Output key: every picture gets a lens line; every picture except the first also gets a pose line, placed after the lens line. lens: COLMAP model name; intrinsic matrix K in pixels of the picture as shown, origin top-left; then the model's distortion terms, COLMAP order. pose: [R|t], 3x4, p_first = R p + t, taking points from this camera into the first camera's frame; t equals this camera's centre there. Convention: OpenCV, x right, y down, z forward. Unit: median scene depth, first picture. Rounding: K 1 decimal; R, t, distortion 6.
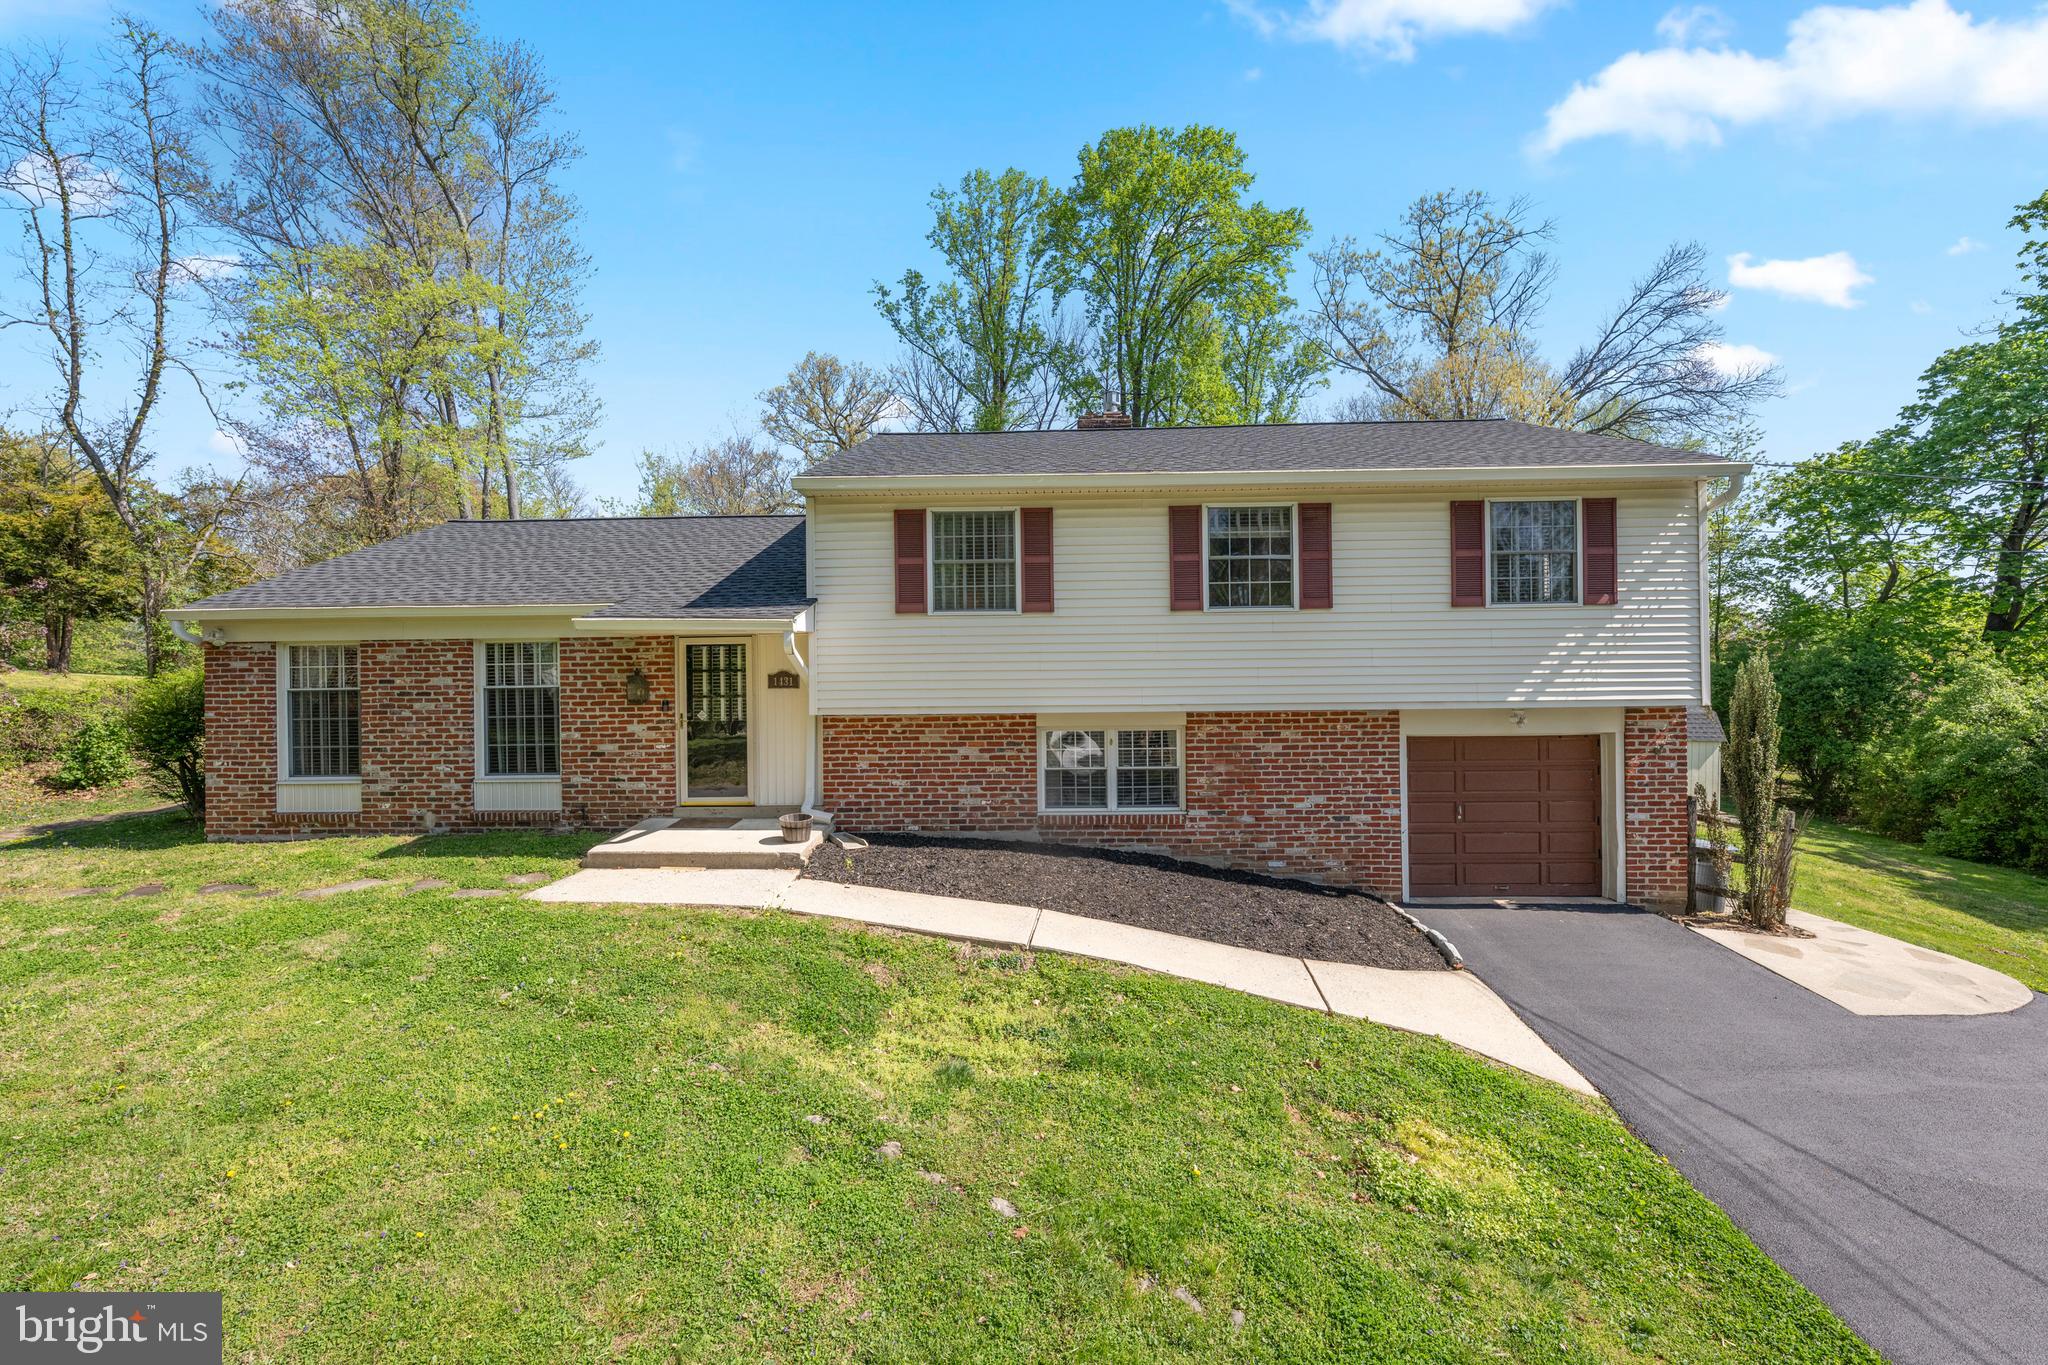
lens RADIAL K [[819.0, 0, 1026.8], [0, 819.0, 693.1], [0, 0, 1]] dist [-0.001157, 0.000075]
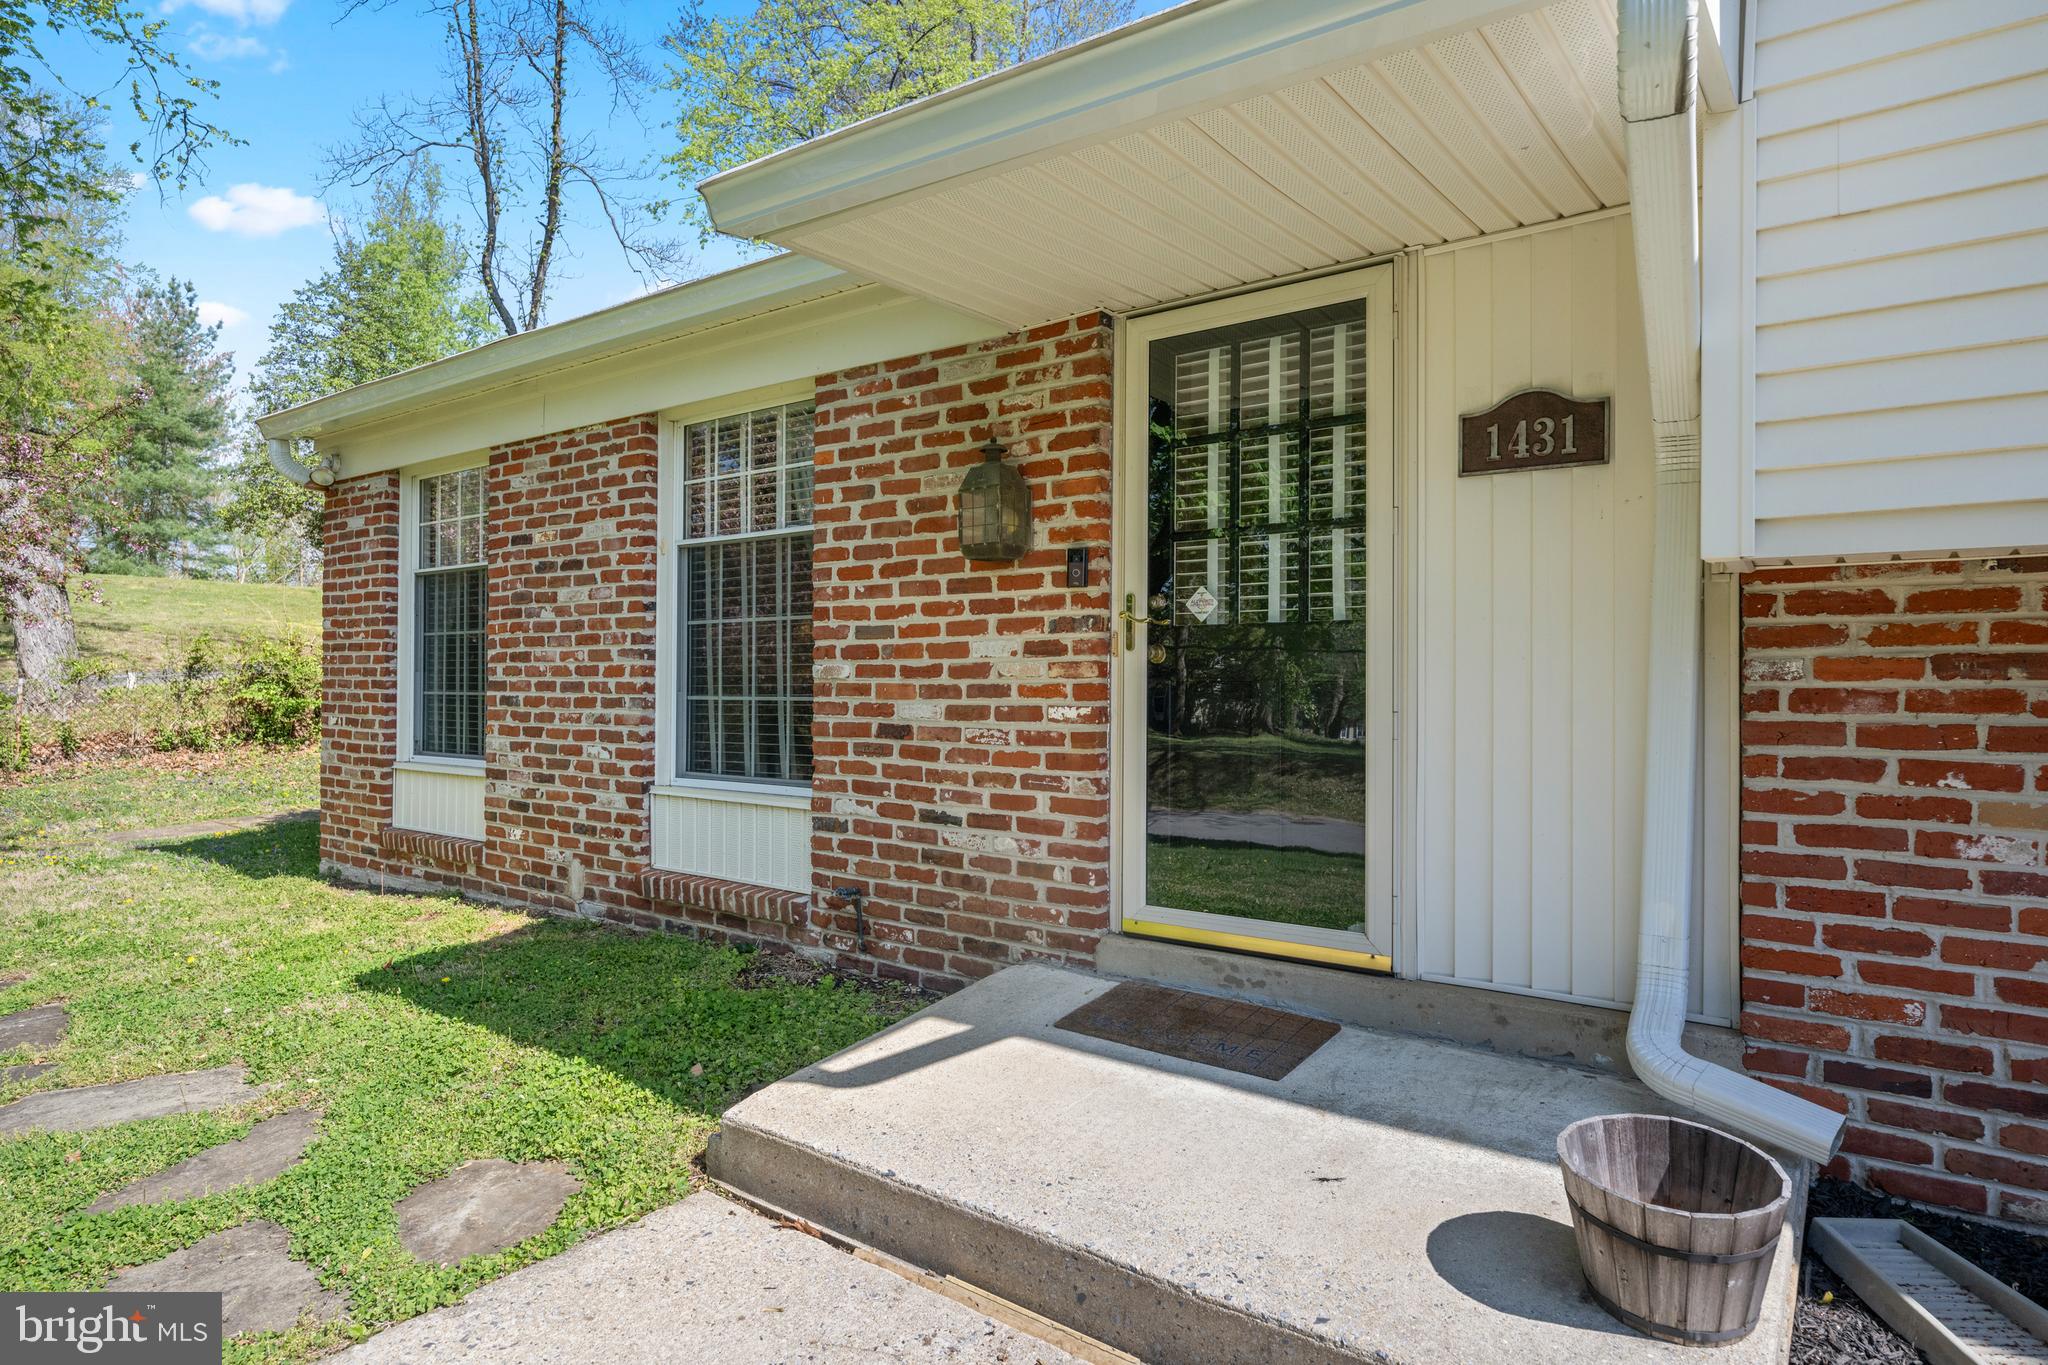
lens RADIAL K [[1160.1, 0, 1024.0], [0, 1160.1, 682.5], [0, 0, 1]] dist [-0.000567, -0.000152]
pose [[0.820680, 0.015573, -0.571176, -0.228458], [-0.016988, 0.999852, 0.002853, 0.053532], [0.571135, 0.007362, 0.820823, 0.659721]]
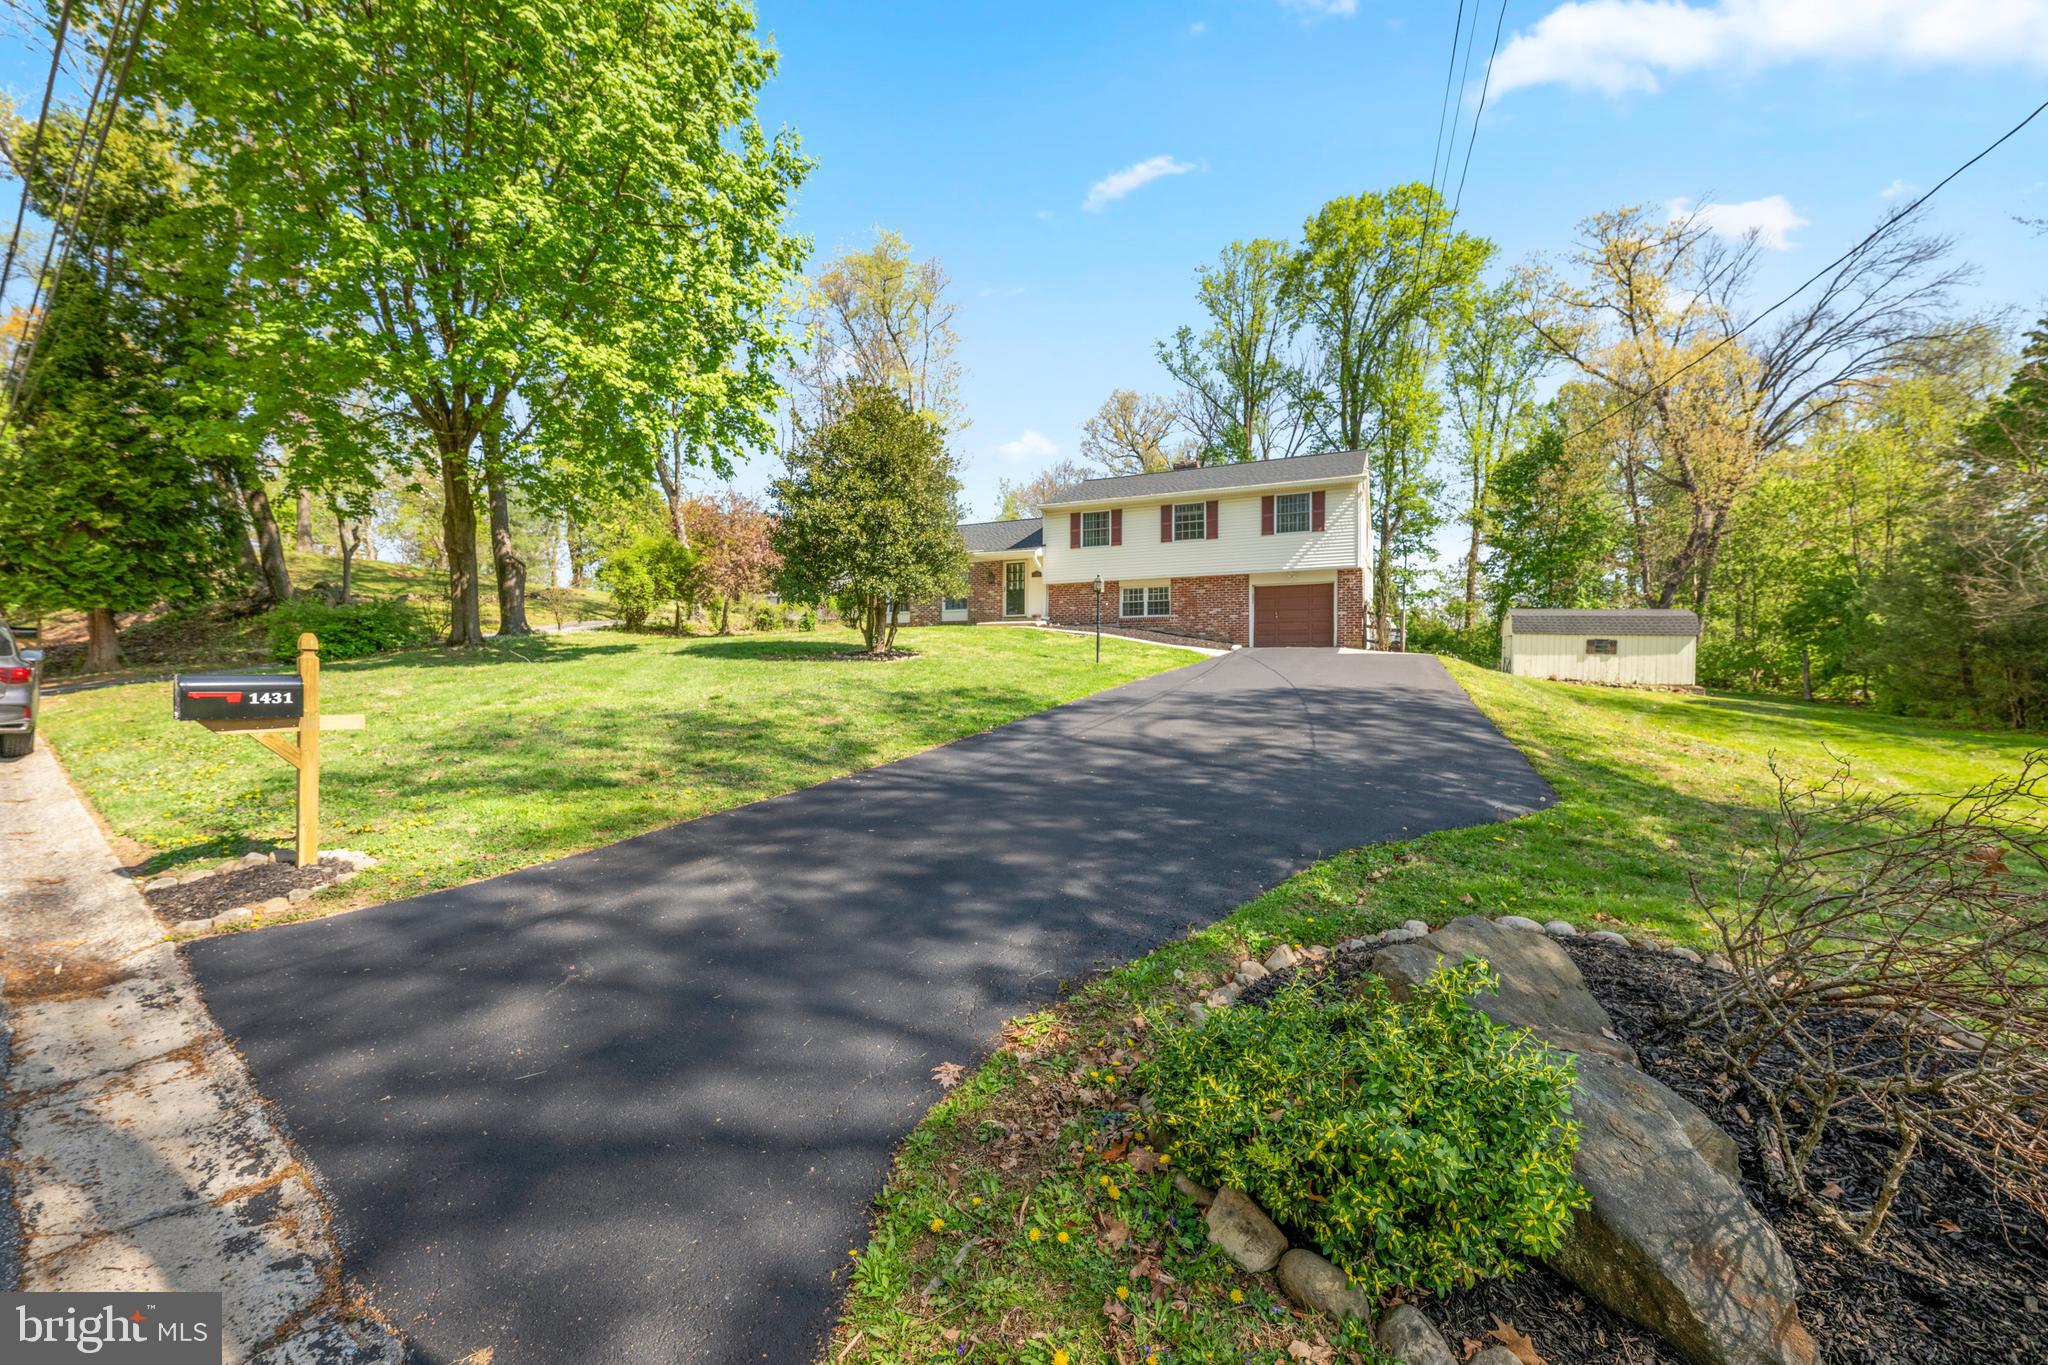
lens RADIAL K [[812.5, 0, 1028.6], [0, 812.5, 681.4], [0, 0, 1]] dist [-0.000731, -0.000478]
pose [[0.921349, 0.013088, -0.388517, 0.799510], [-0.015314, 0.999879, -0.002632, 0.371608], [0.388436, 0.008374, 0.921438, -1.659883]]
